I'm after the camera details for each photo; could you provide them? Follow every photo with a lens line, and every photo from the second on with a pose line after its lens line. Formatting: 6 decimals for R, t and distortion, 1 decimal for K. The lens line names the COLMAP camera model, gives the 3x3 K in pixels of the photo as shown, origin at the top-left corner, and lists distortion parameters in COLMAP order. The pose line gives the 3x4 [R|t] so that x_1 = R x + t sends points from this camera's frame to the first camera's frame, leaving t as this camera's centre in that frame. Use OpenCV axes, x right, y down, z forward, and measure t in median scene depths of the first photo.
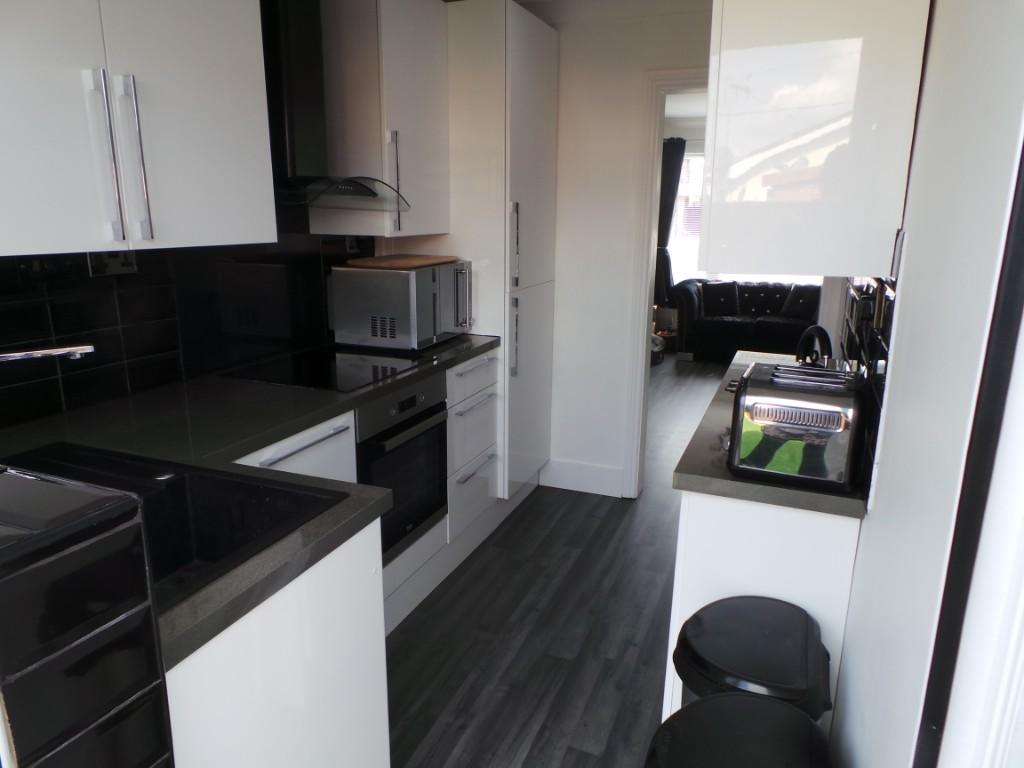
lens RADIAL K [[696.2, 0, 511.5], [0, 696.2, 383.1], [0, 0, 1]] dist [0.000402, 0.000032]
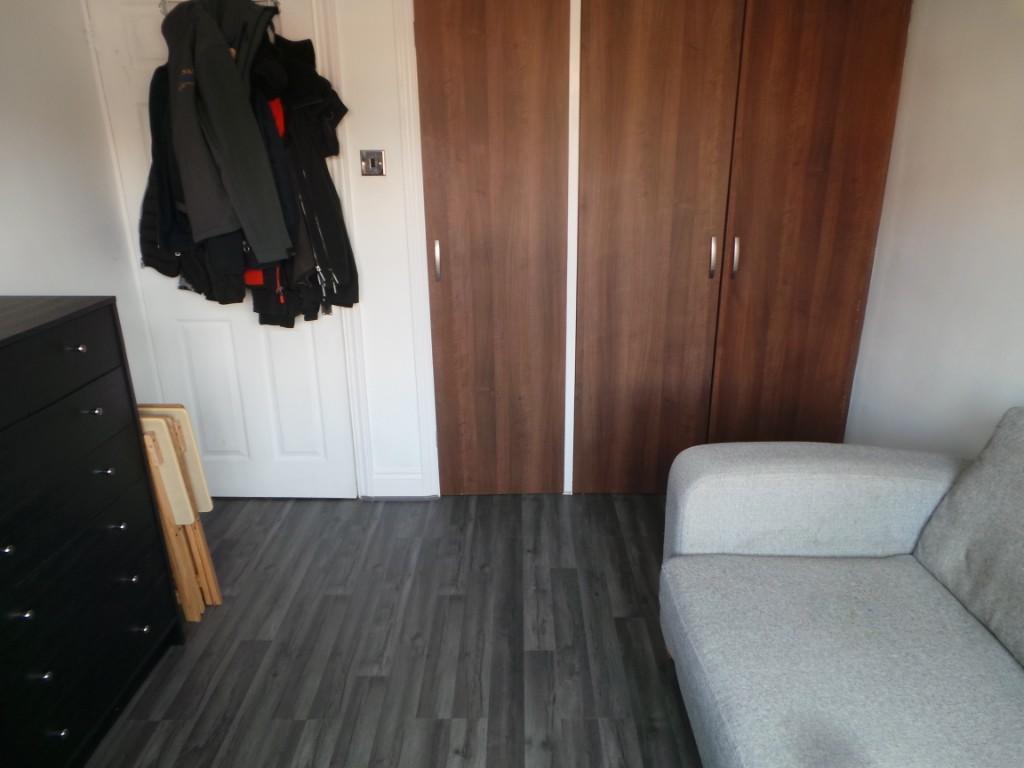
lens RADIAL K [[696.2, 0, 512.1], [0, 696.2, 383.8], [0, 0, 1]] dist [0.000402, 0.000032]
pose [[-0.931172, 0.111738, -0.347034, 0.323492], [-0.095565, 0.843785, 0.528105, -0.342015], [0.351832, 0.524921, -0.775031, 1.407465]]
